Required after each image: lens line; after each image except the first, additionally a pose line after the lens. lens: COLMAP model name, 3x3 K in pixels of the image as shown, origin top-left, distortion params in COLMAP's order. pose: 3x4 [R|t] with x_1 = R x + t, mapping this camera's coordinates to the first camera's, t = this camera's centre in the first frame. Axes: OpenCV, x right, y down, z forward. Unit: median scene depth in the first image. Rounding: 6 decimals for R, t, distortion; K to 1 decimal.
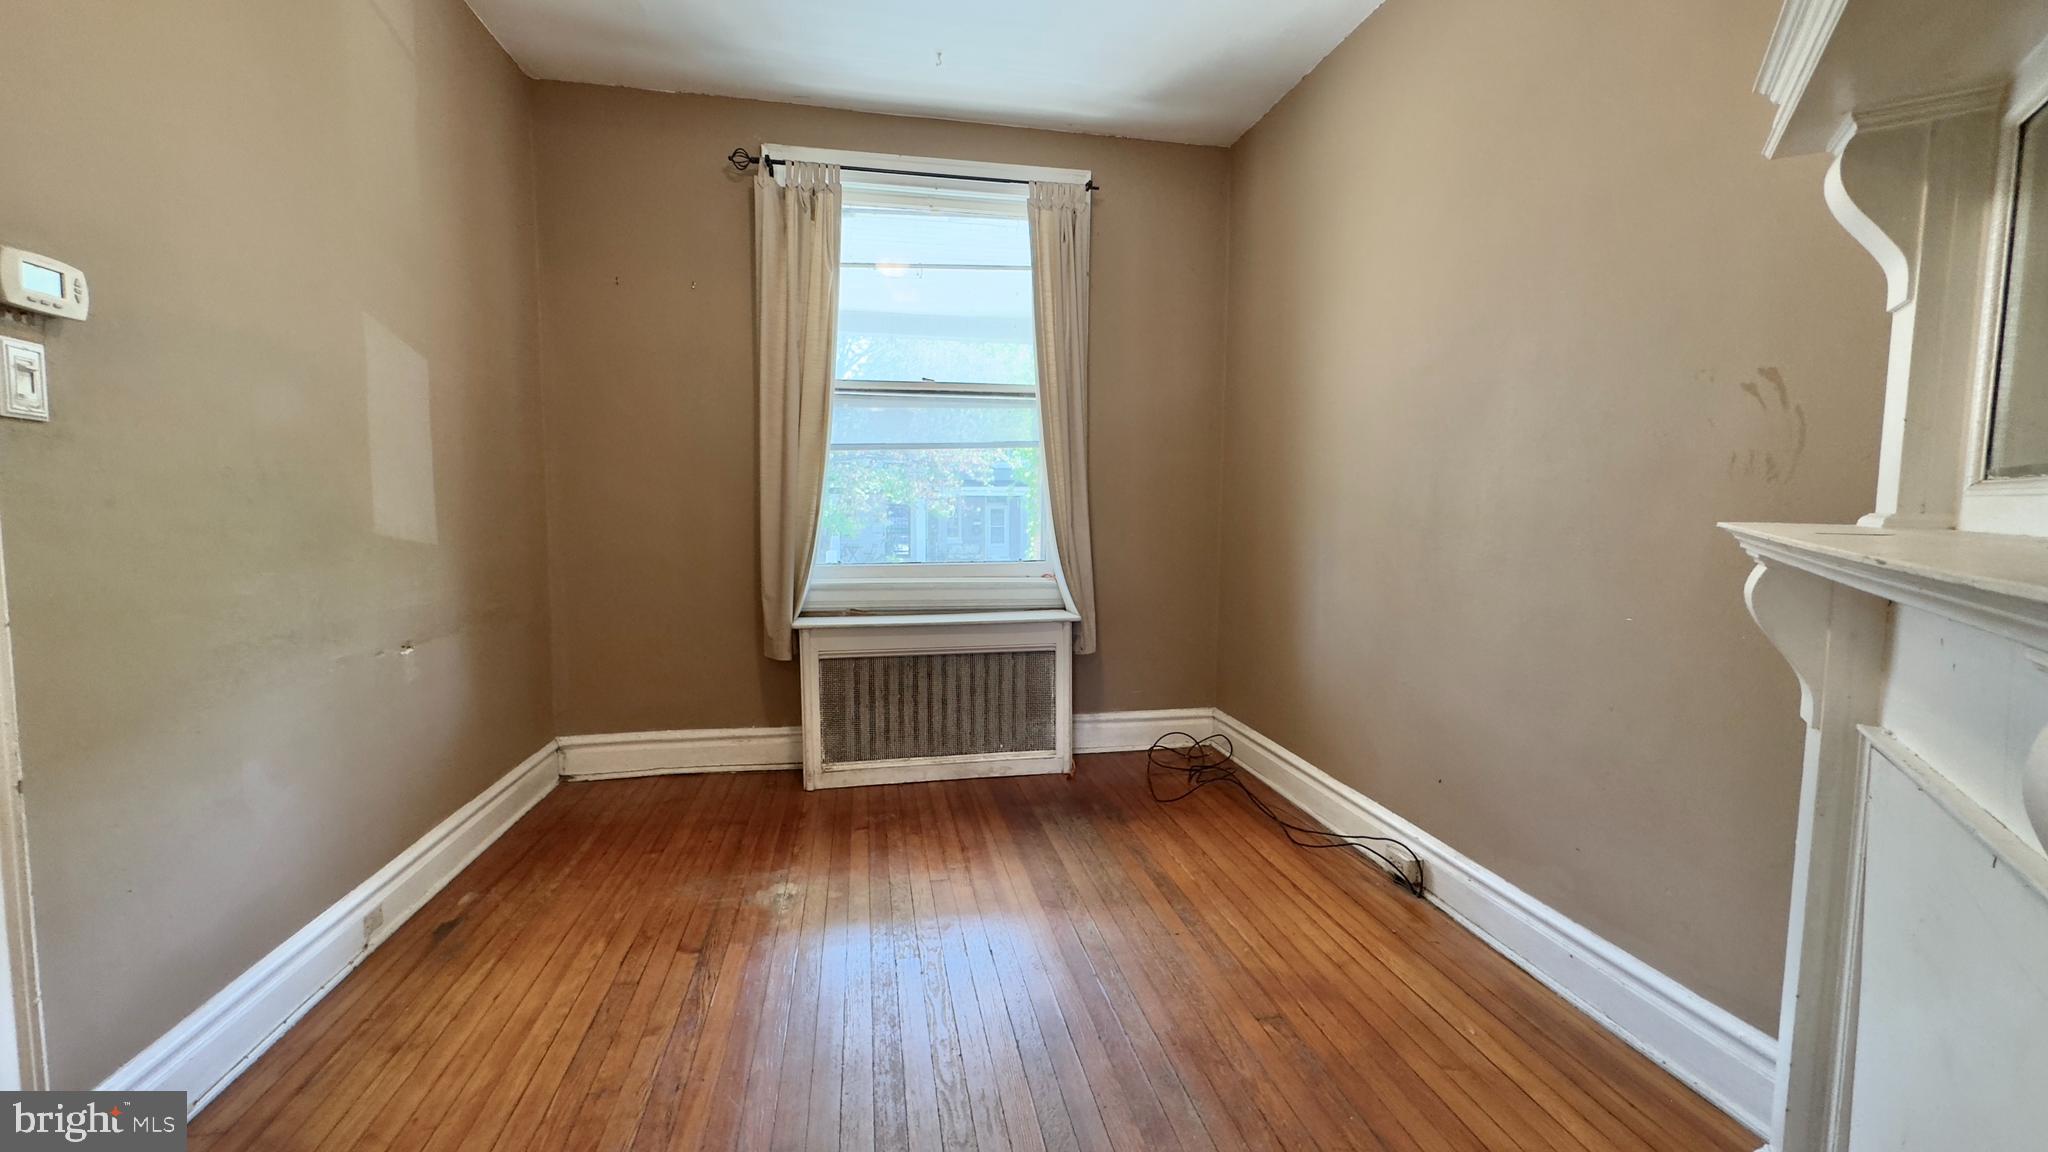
lens RADIAL K [[818.6, 0, 1021.9], [0, 818.6, 572.9], [0, 0, 1]] dist [-0.001465, 0.000338]
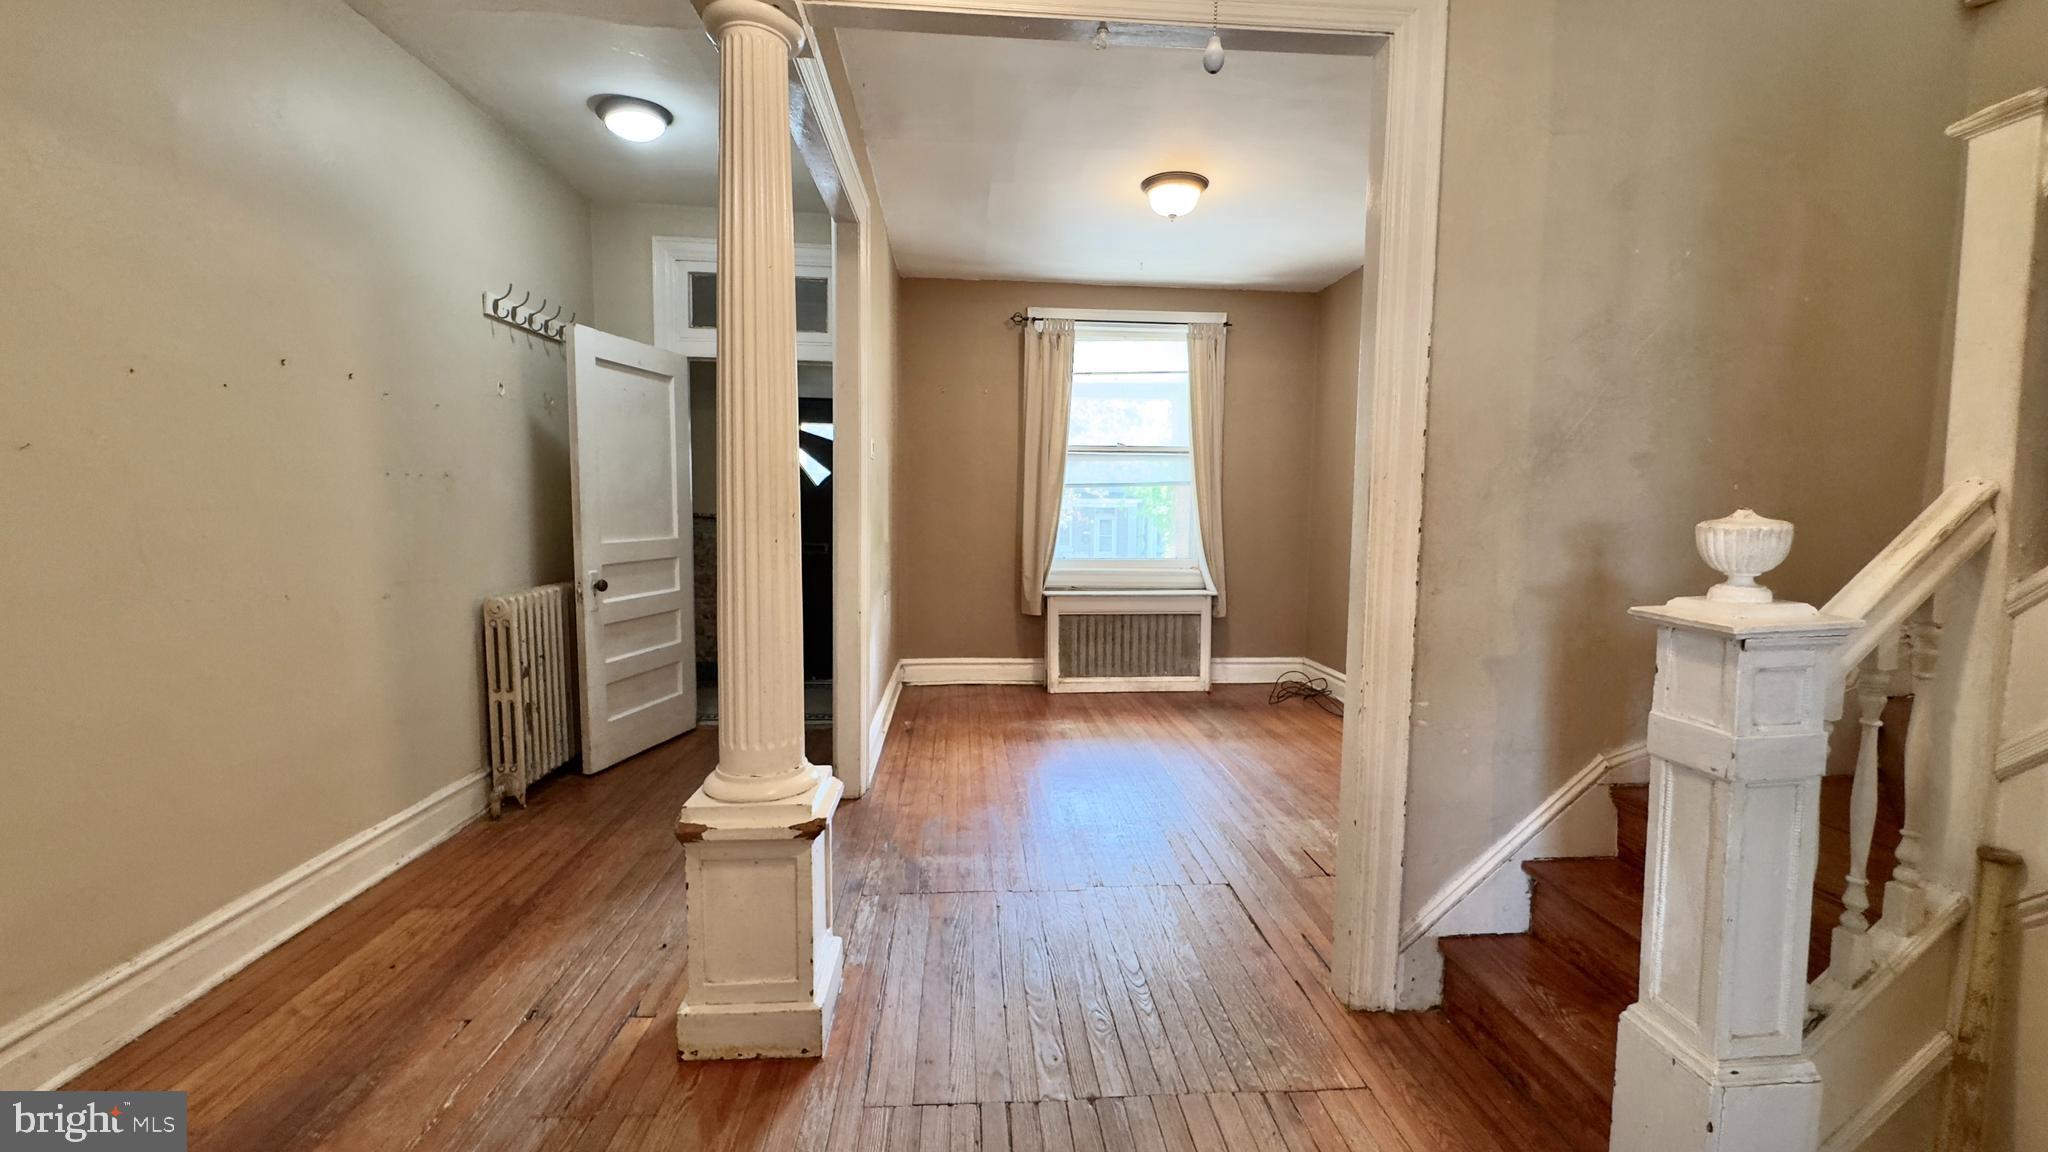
lens RADIAL K [[820.2, 0, 1022.7], [0, 820.2, 574.7], [0, 0, 1]] dist [-0.004959, 0.000400]
pose [[0.993335, 0.013477, -0.114471, -0.126468], [-0.014482, 0.999864, -0.007953, 0.037748], [0.114348, 0.009557, 0.993395, -0.652233]]
